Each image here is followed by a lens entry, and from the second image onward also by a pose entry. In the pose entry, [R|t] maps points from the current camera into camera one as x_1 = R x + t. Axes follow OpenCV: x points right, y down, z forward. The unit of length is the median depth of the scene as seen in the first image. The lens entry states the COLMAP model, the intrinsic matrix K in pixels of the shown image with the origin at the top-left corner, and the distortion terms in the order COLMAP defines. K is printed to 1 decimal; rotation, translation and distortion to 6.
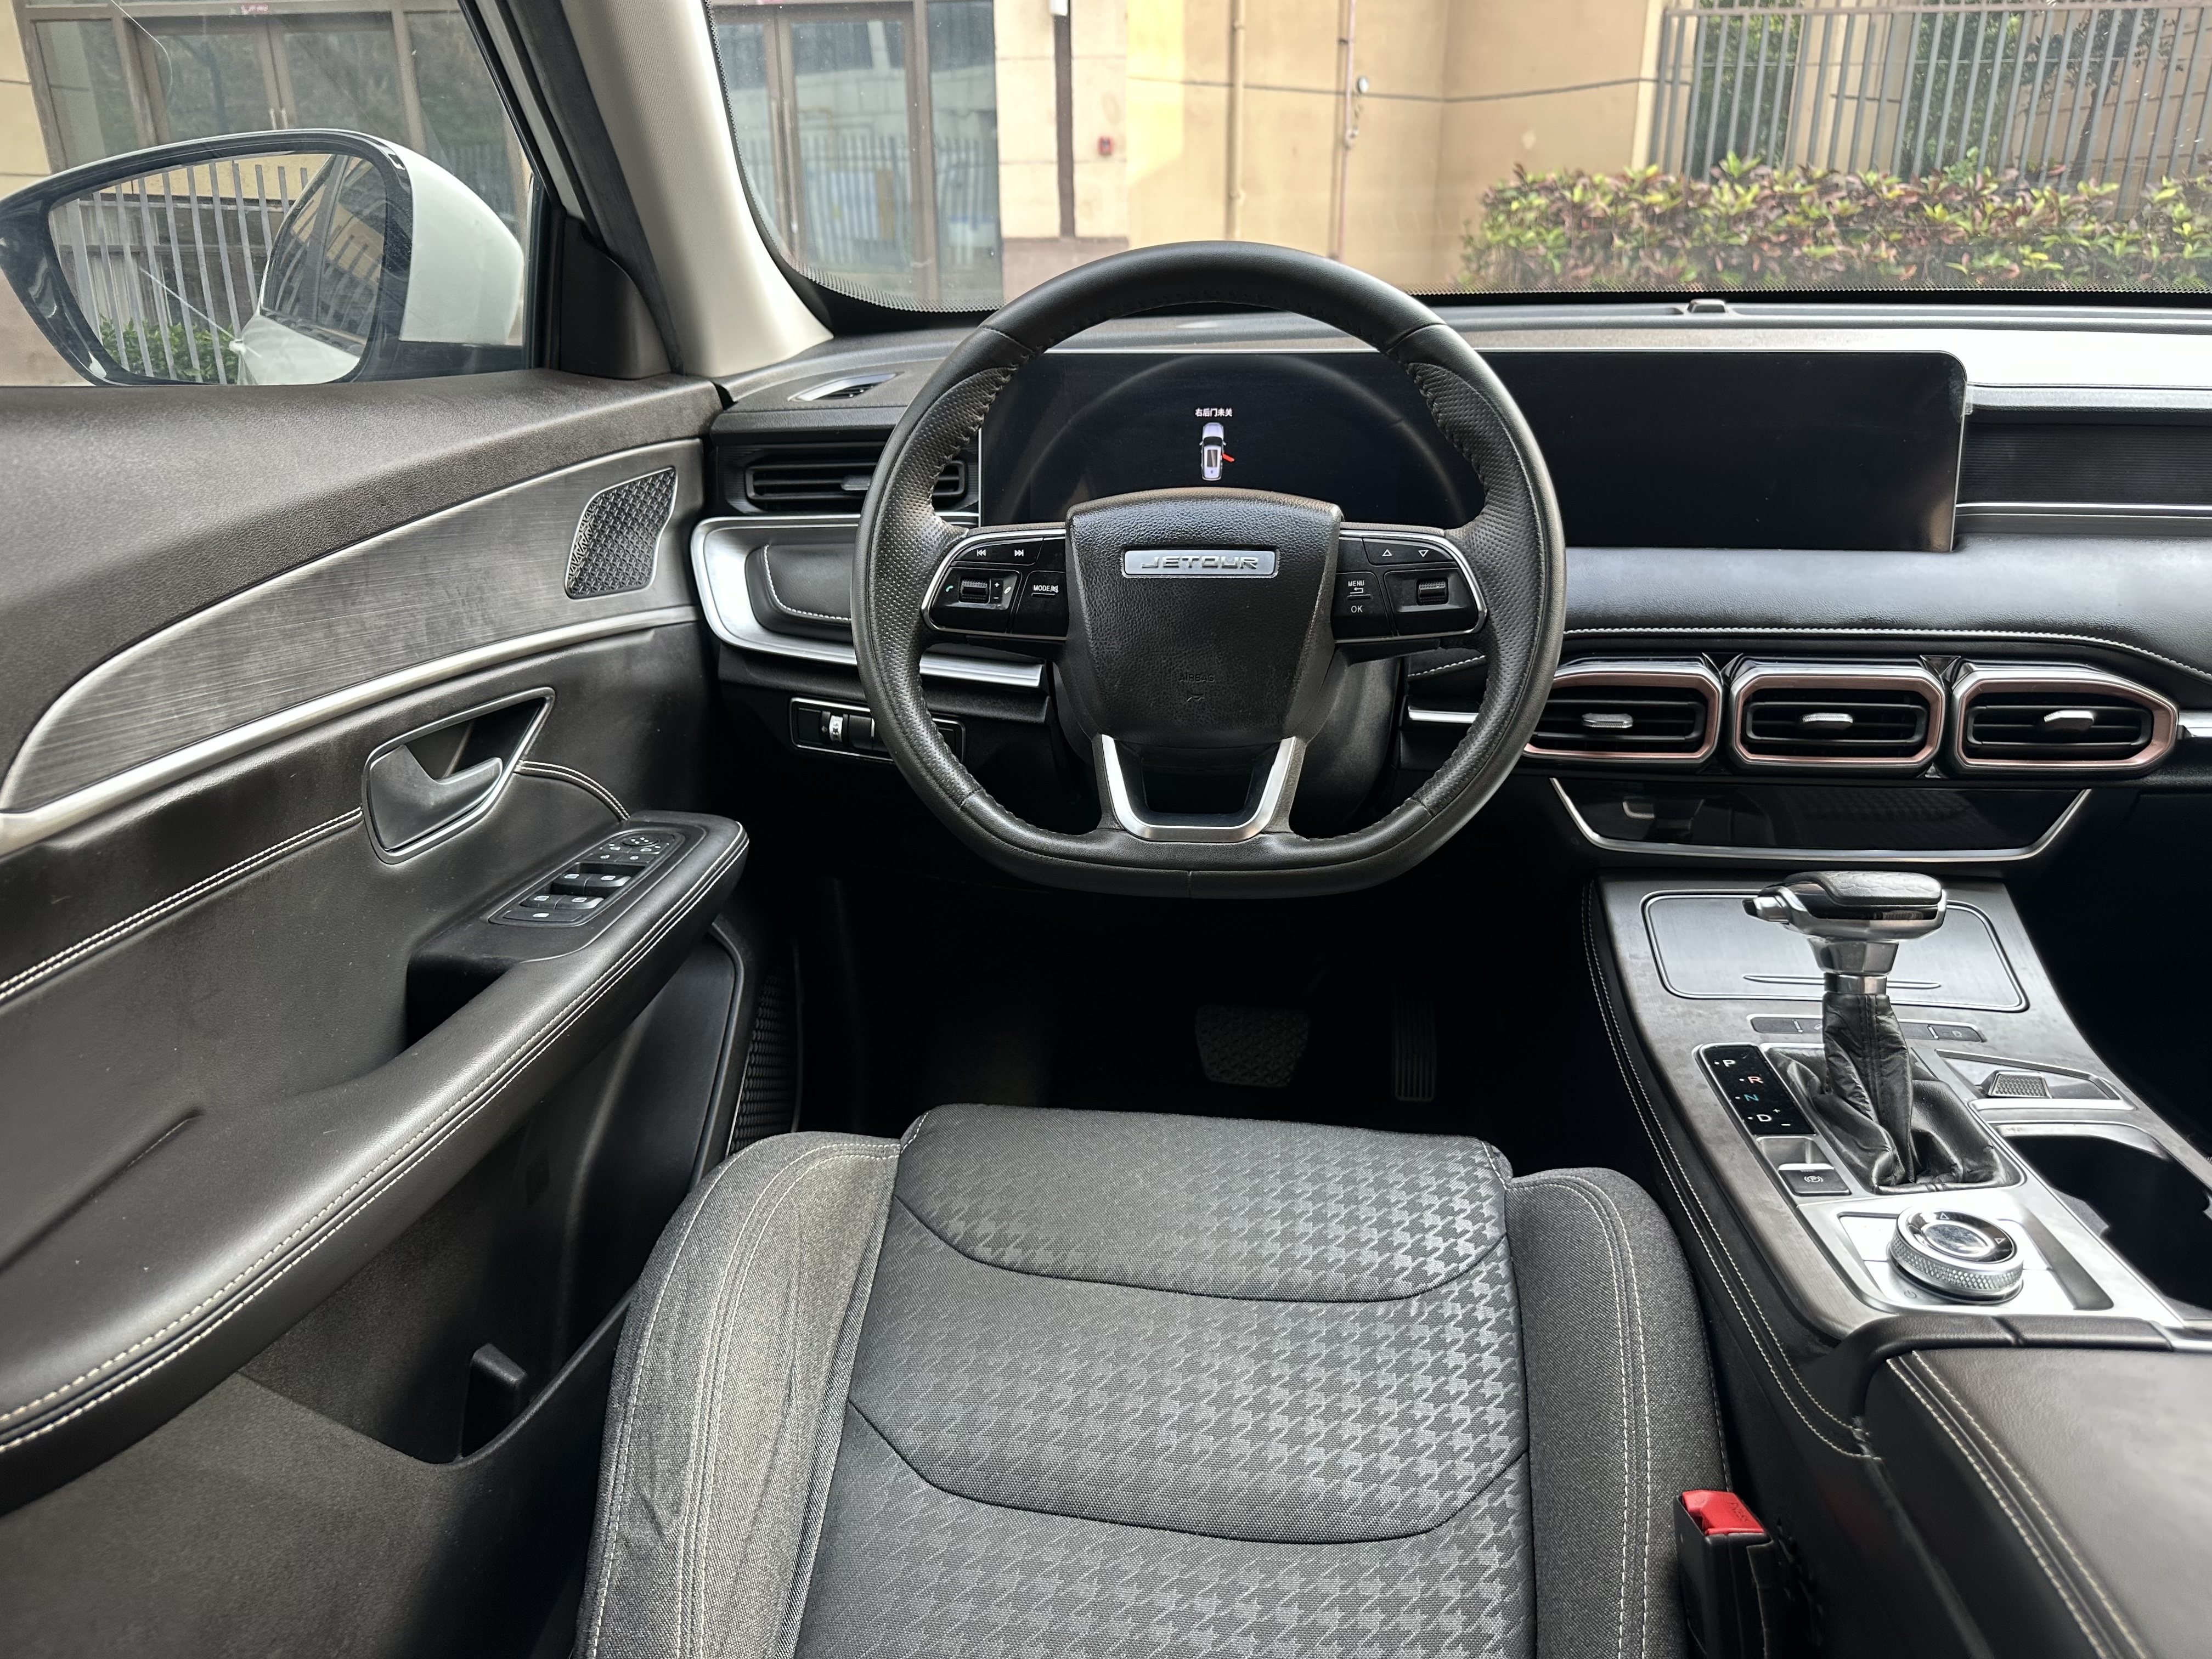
lens RADIAL K [[1557.7, 0, 1104.0], [0, 1557.7, 788.6], [0, 0, 1]] dist [0.061156, -0.094725]
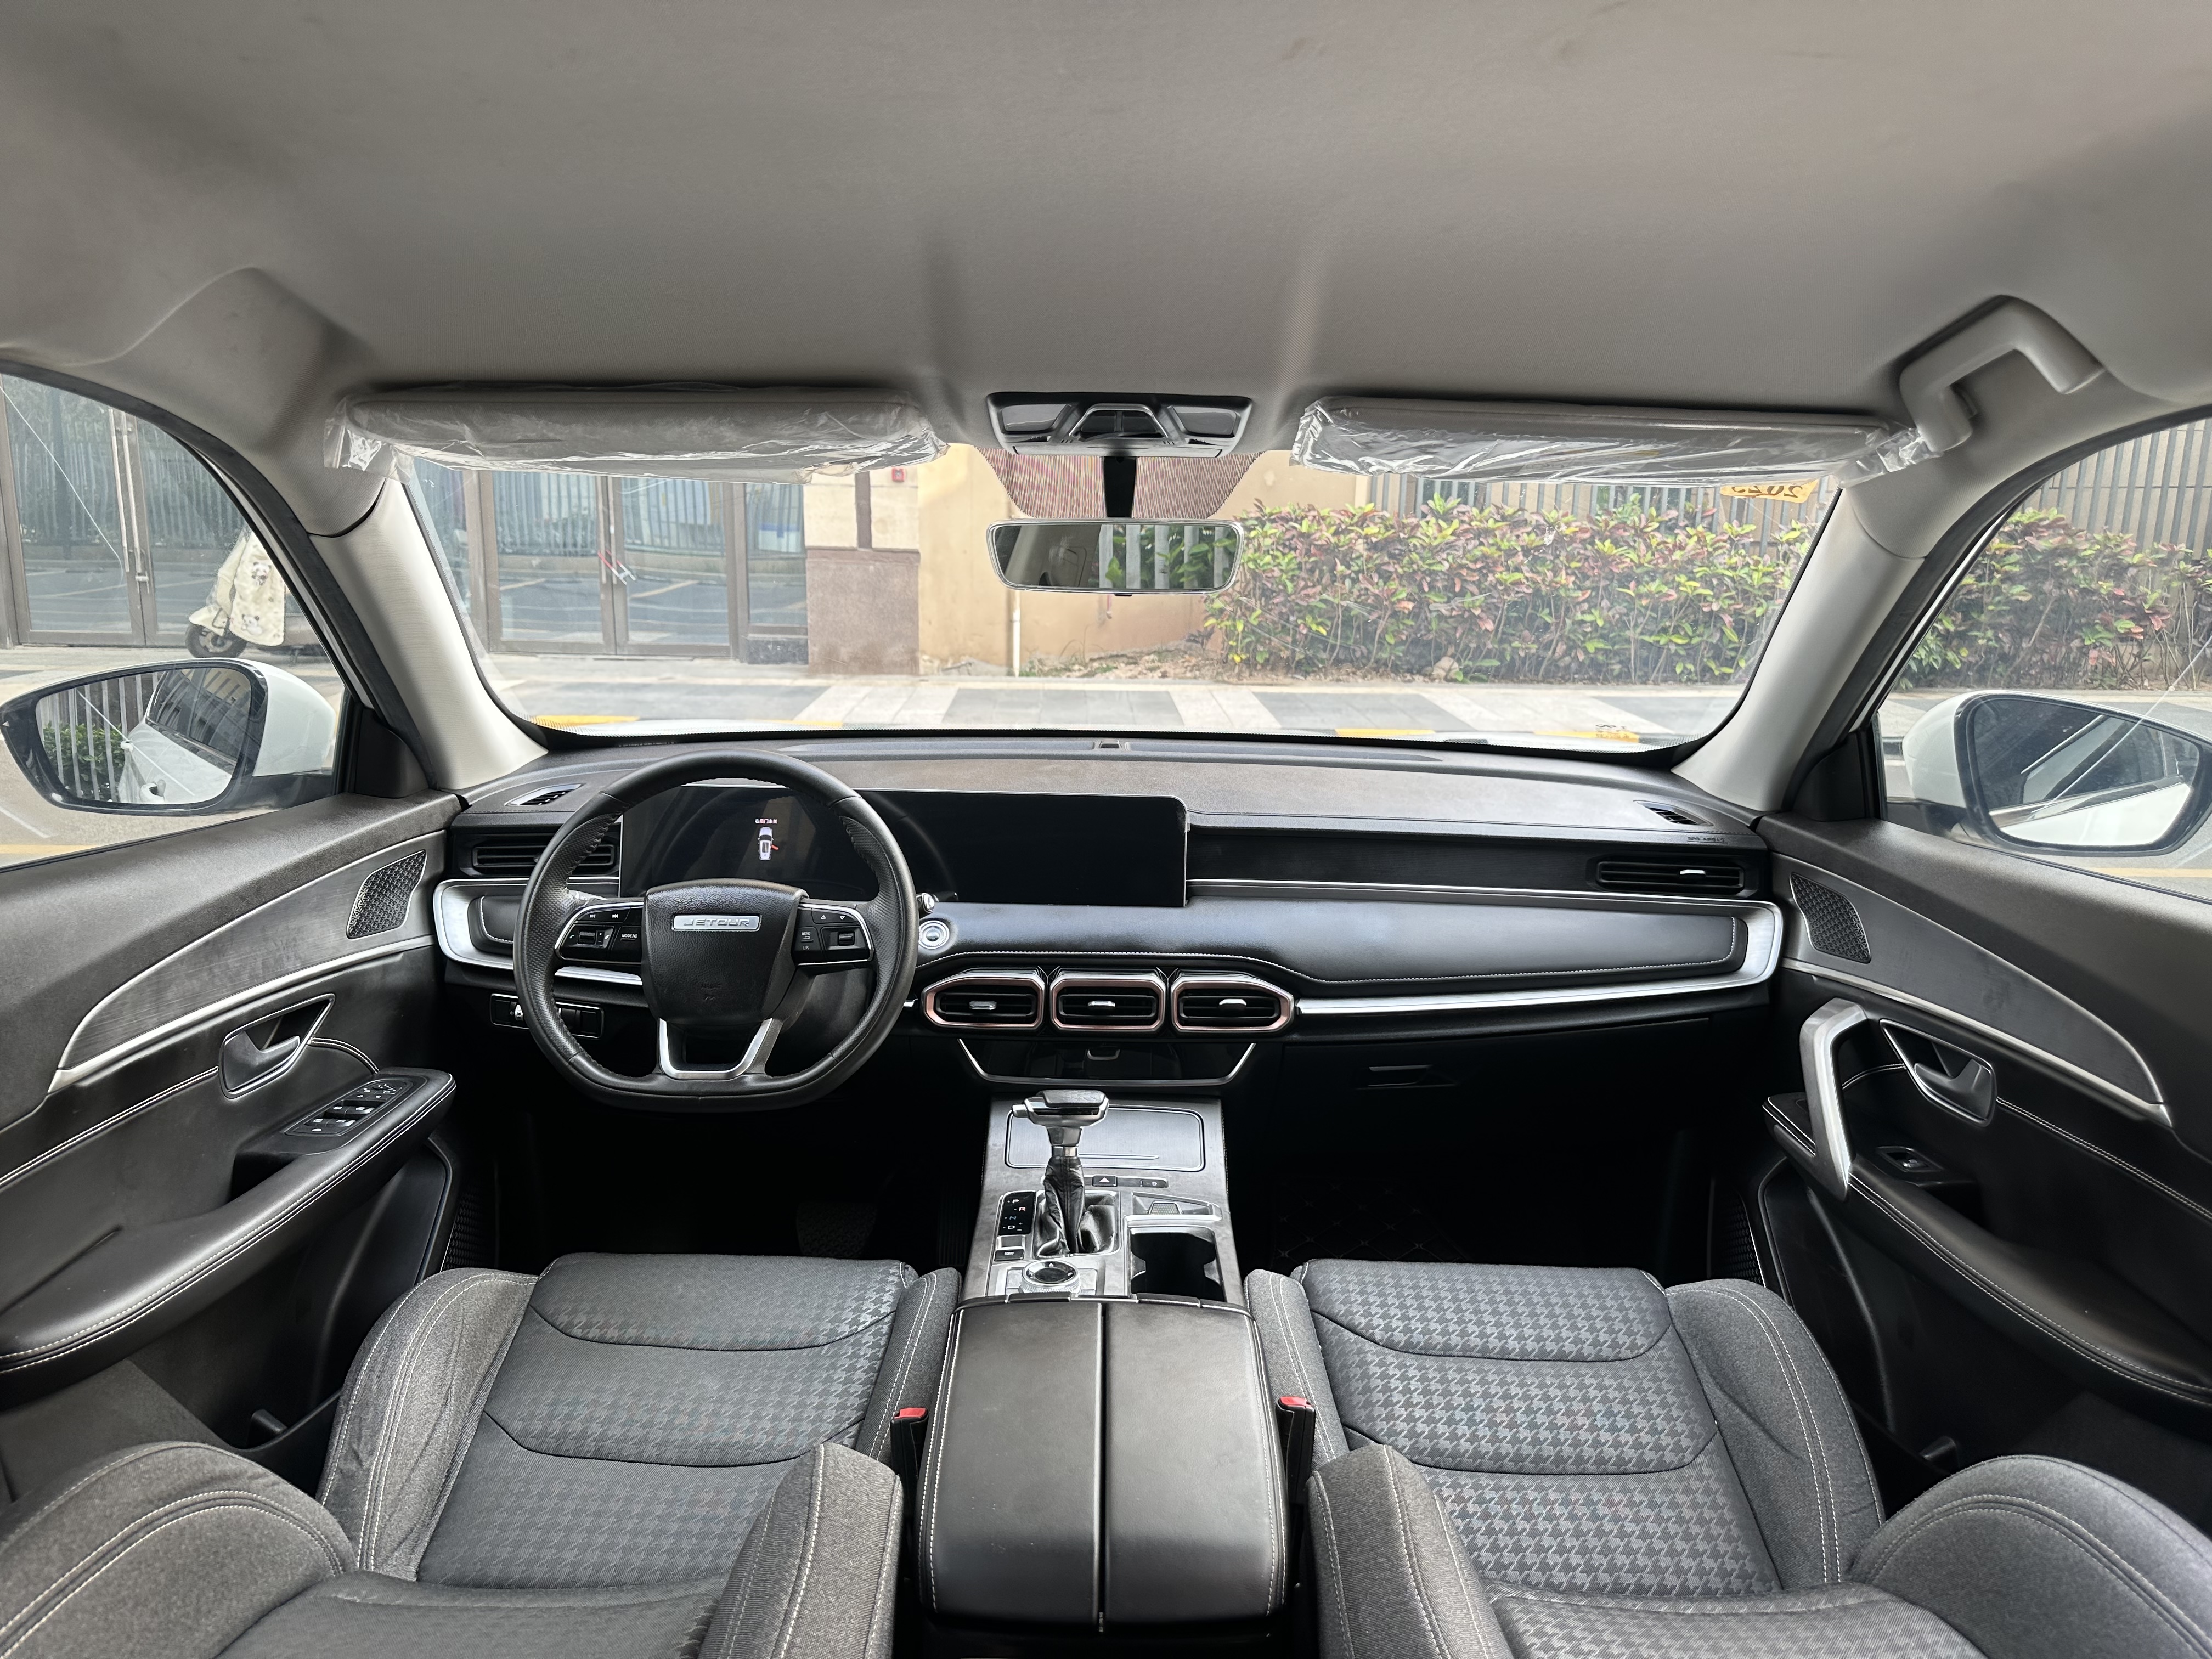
lens RADIAL K [[1557.7, 0, 1104.0], [0, 1557.7, 788.6], [0, 0, 1]] dist [0.061156, -0.094725]
pose [[0.994426, 0.006817, 0.105219, 0.295991], [0.010426, 0.986661, -0.162457, 0.001292], [-0.104923, 0.162648, 0.981089, -0.791525]]
